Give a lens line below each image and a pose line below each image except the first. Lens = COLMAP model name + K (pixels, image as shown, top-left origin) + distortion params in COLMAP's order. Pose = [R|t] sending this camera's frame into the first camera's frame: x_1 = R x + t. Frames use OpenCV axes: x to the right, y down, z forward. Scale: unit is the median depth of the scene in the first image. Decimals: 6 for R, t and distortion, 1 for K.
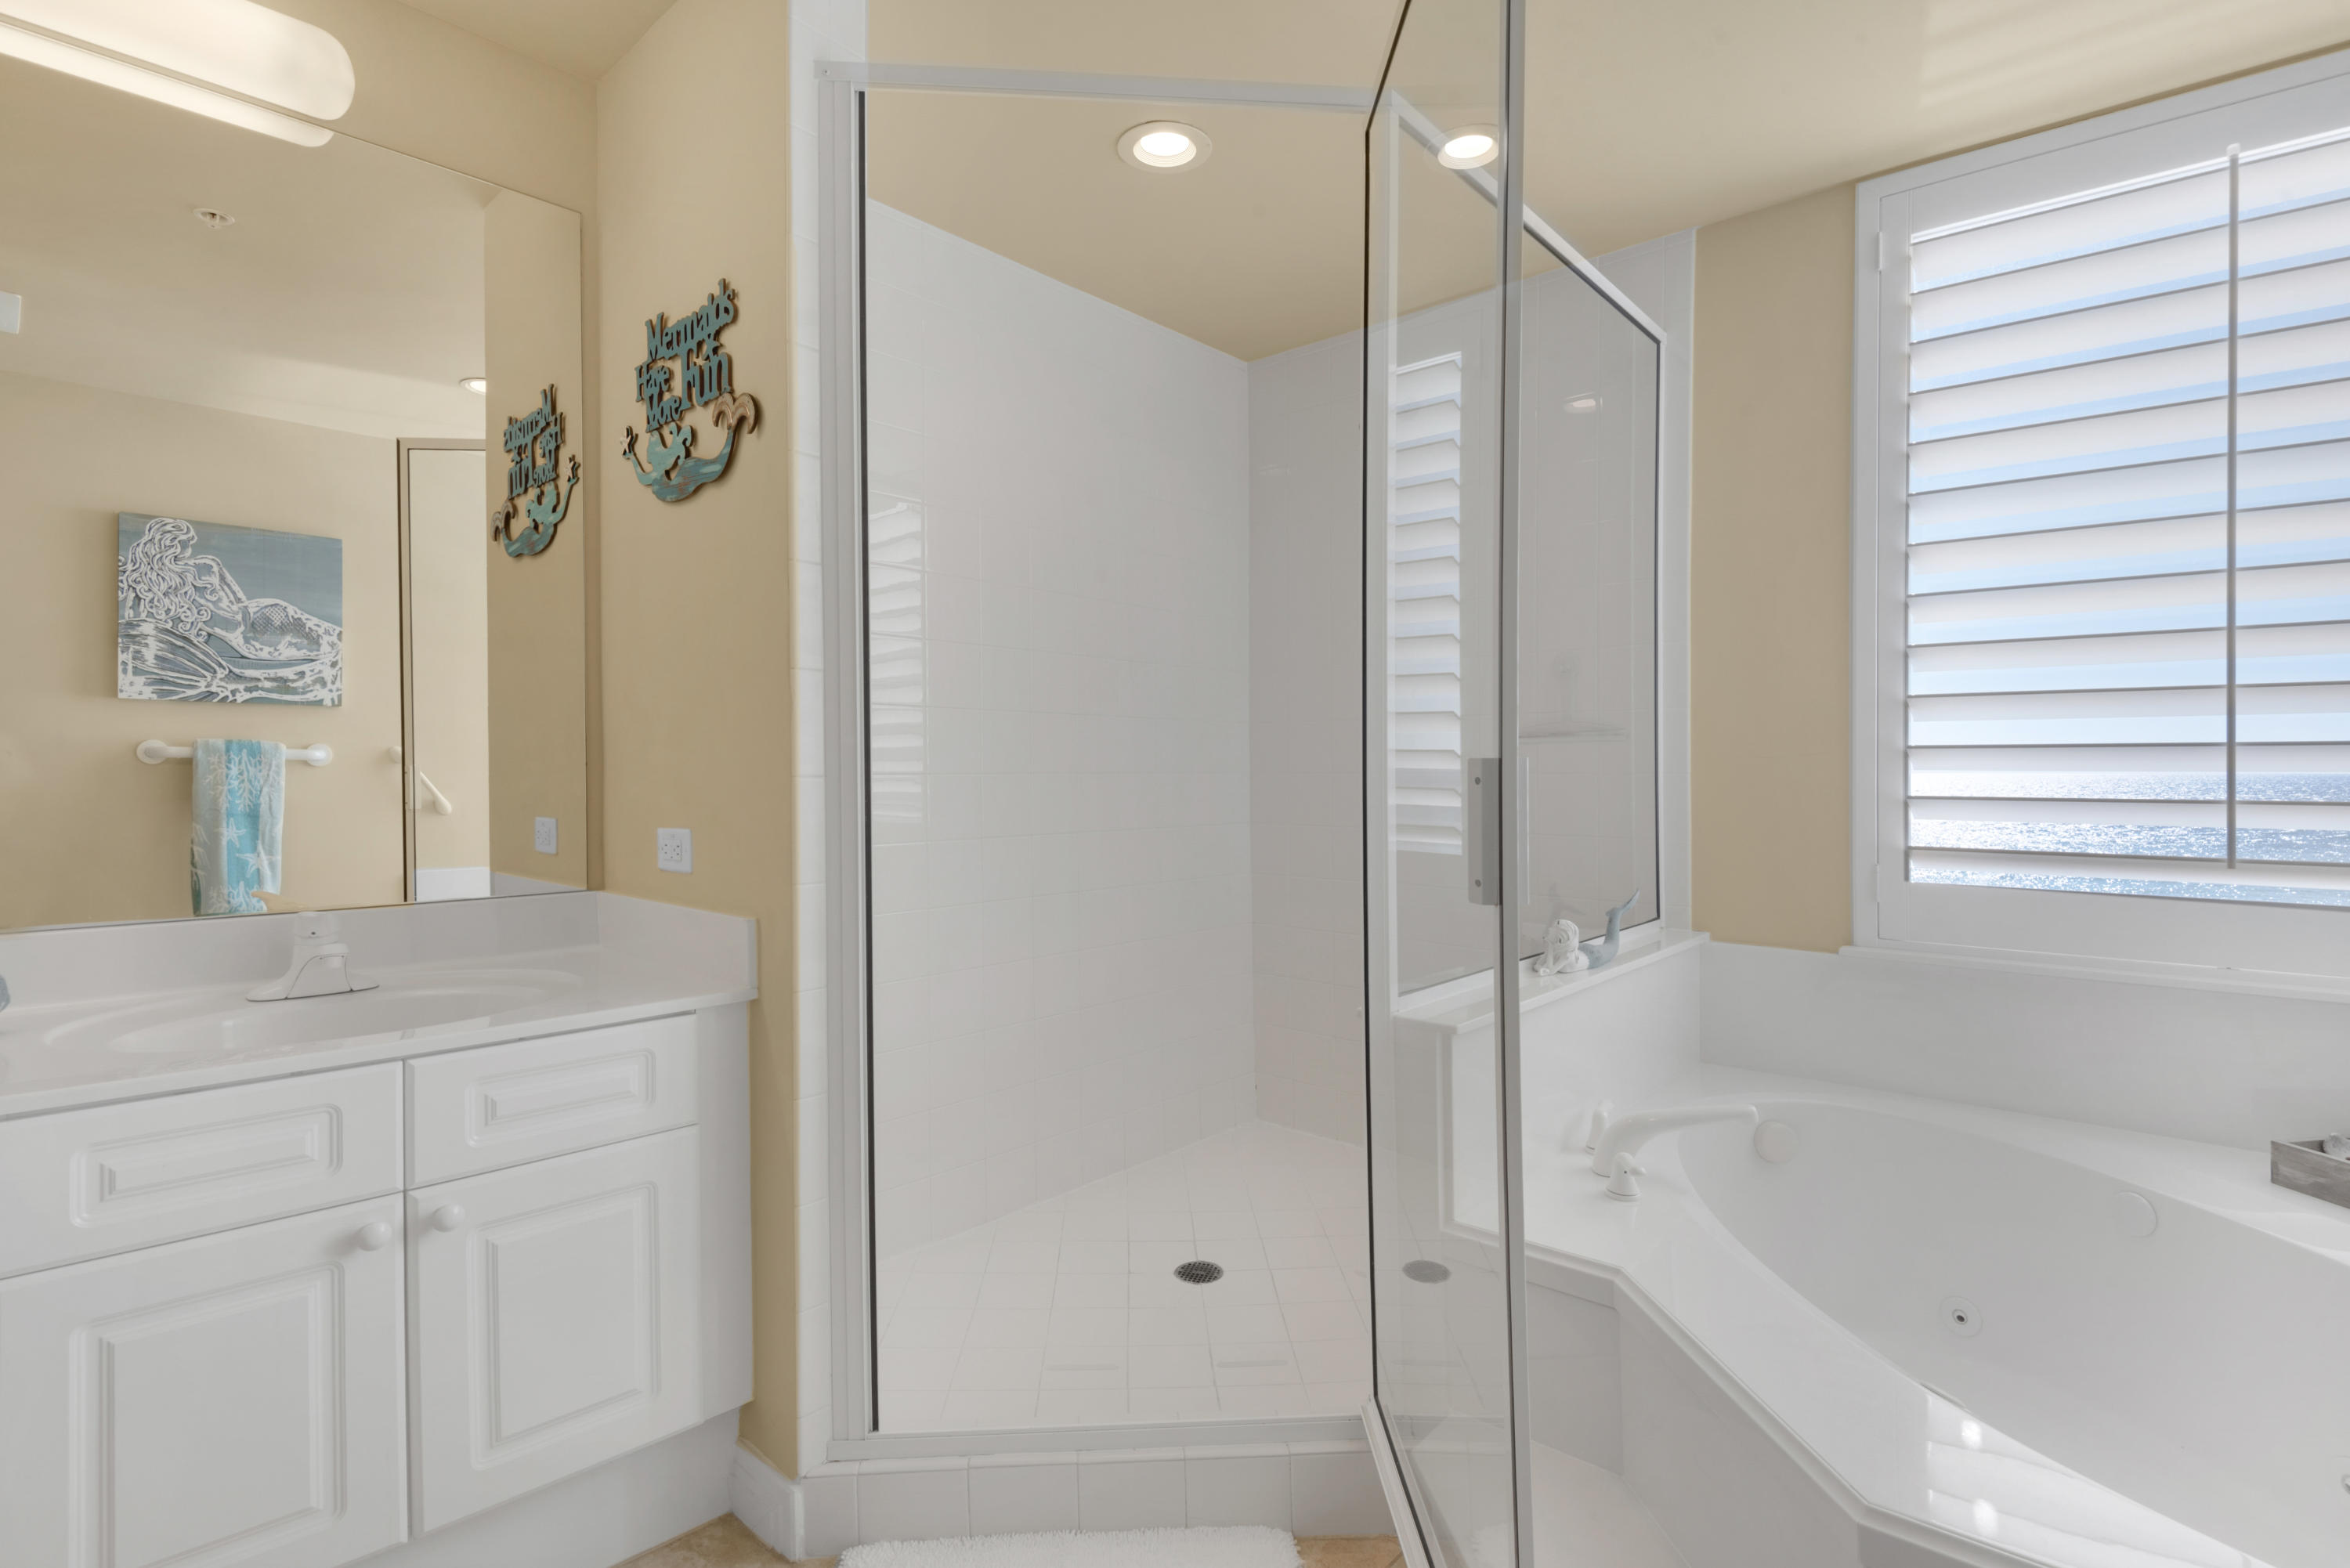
lens RADIAL K [[1135.5, 0, 1176.7], [0, 1135.5, 774.5], [0, 0, 1]] dist [-0.019191, -0.014840]
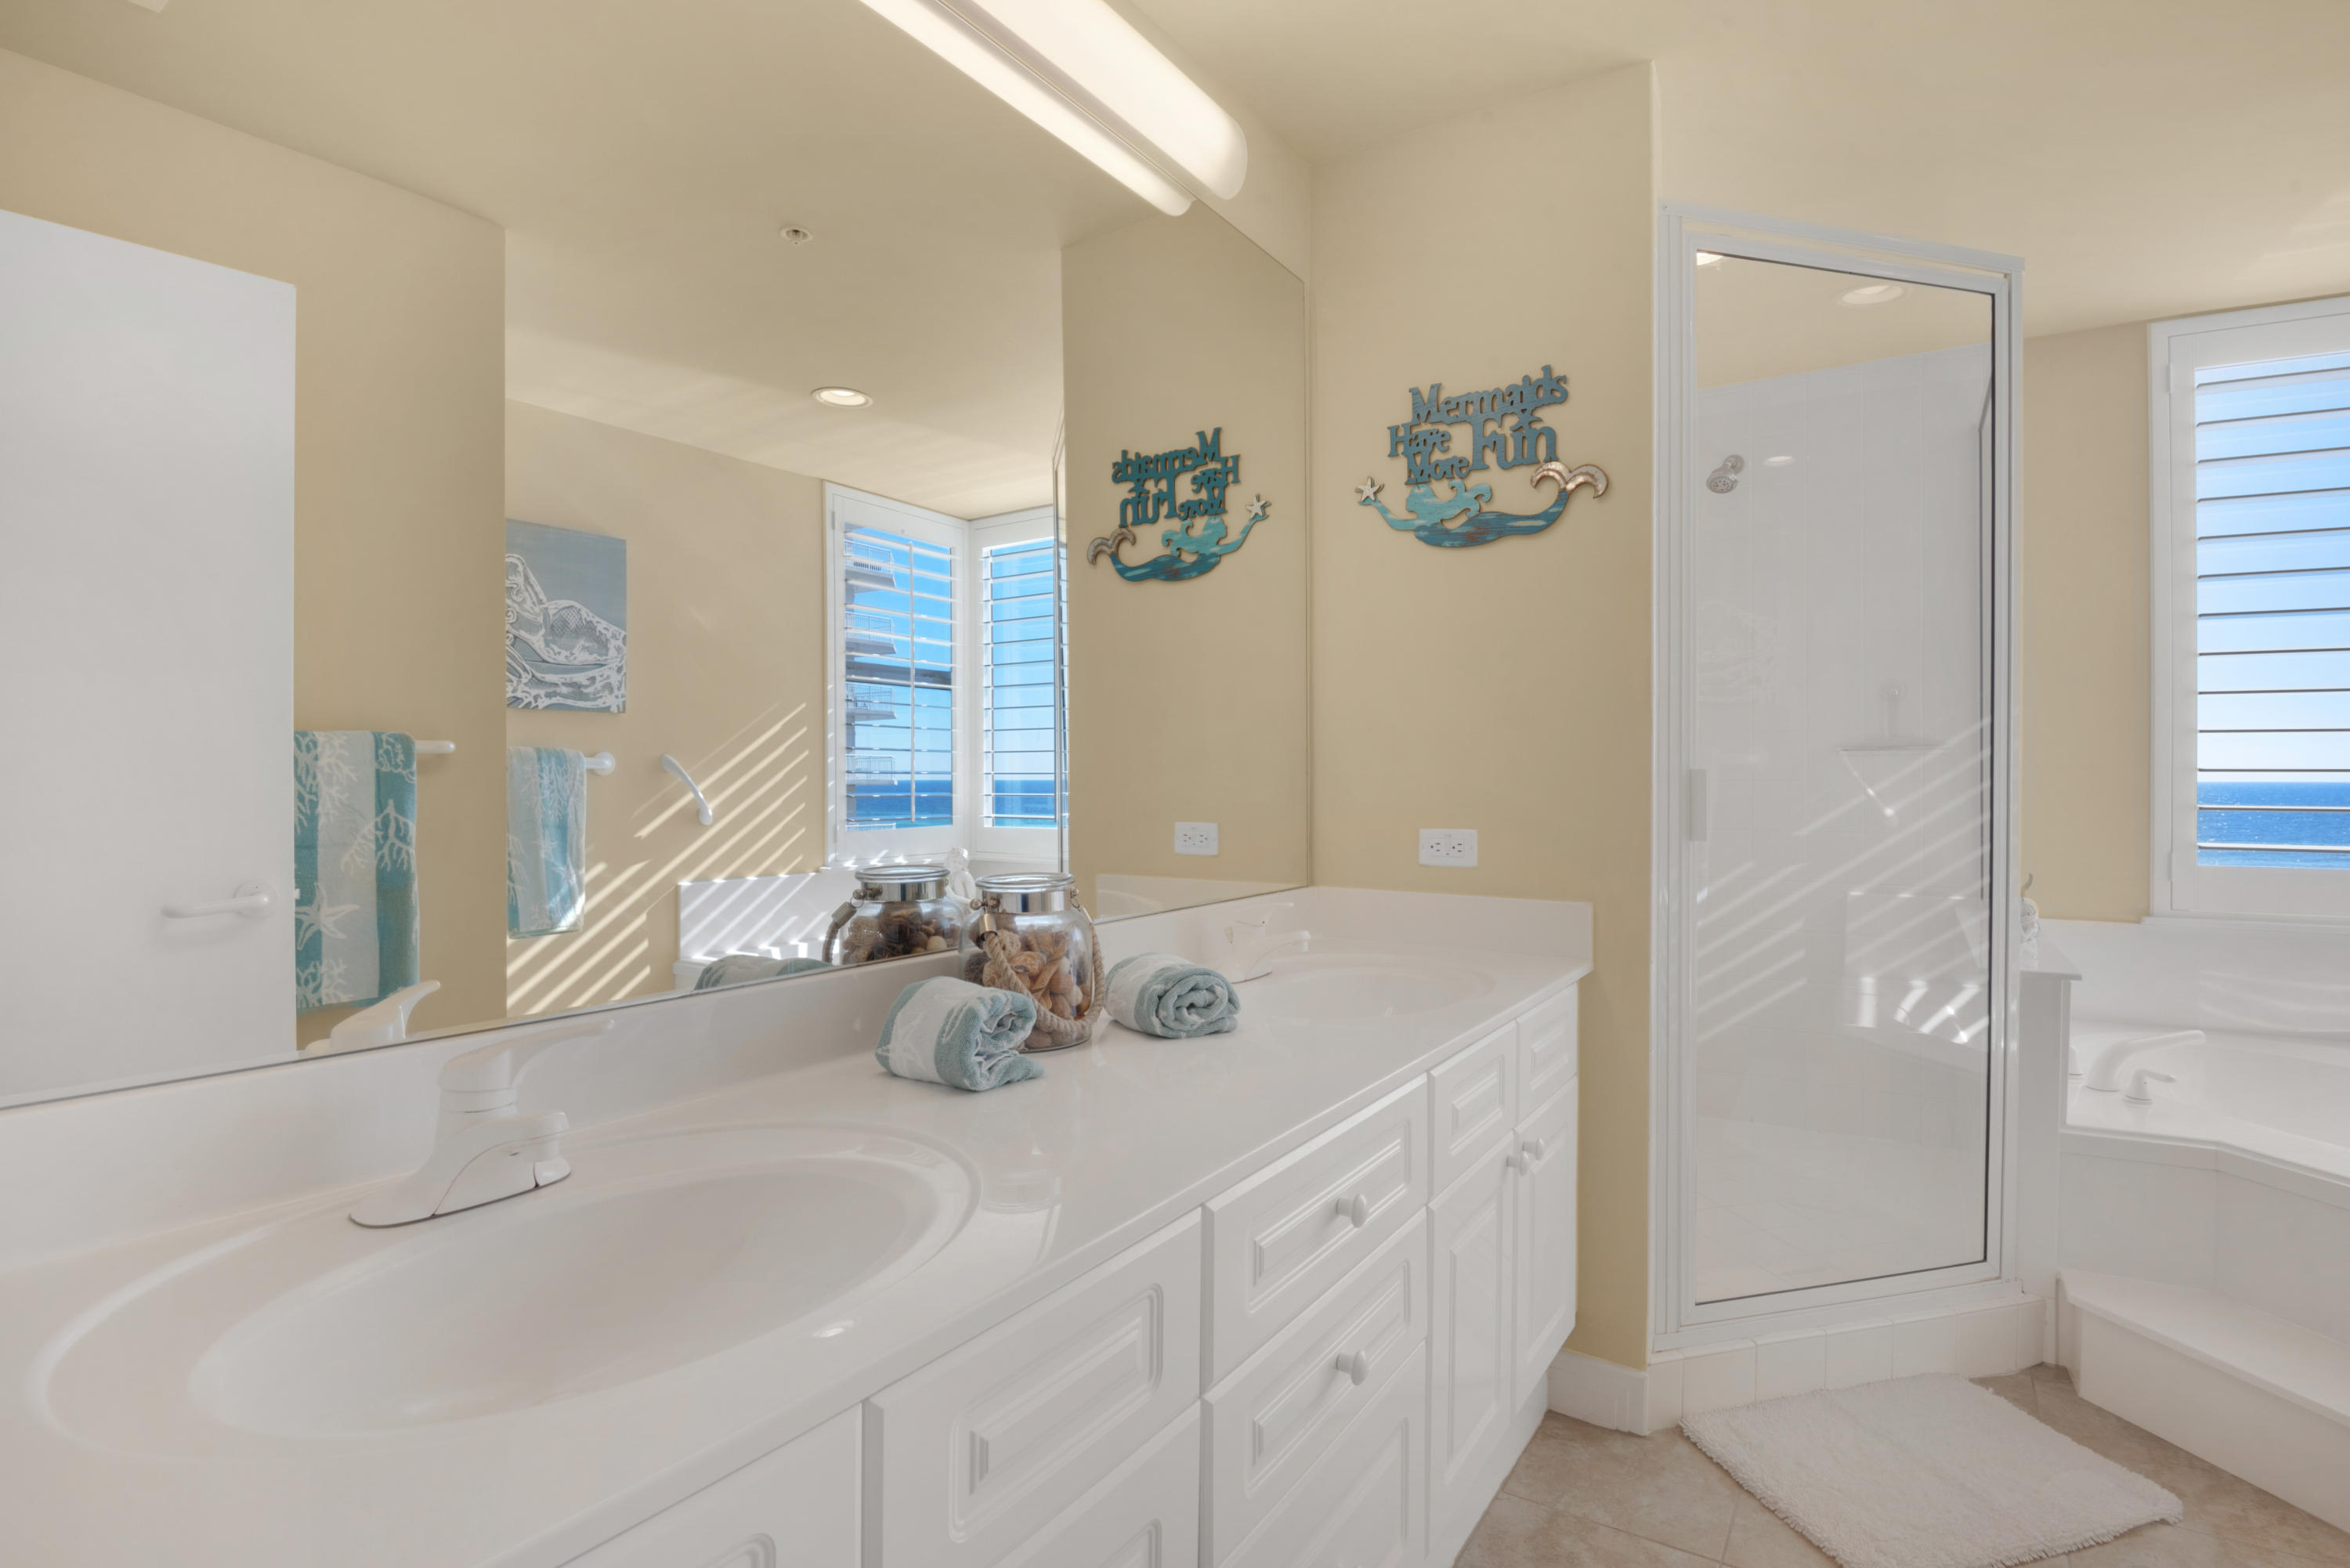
lens RADIAL K [[1135.5, 0, 1245.4], [0, 1135.5, 778.5], [0, 0, 1]] dist [-0.019191, -0.014840]
pose [[0.985854, 0.000040, 0.167608, -0.407837], [0.000725, 0.999990, -0.004501, 0.000097], [-0.167606, 0.004559, 0.985844, -0.052770]]
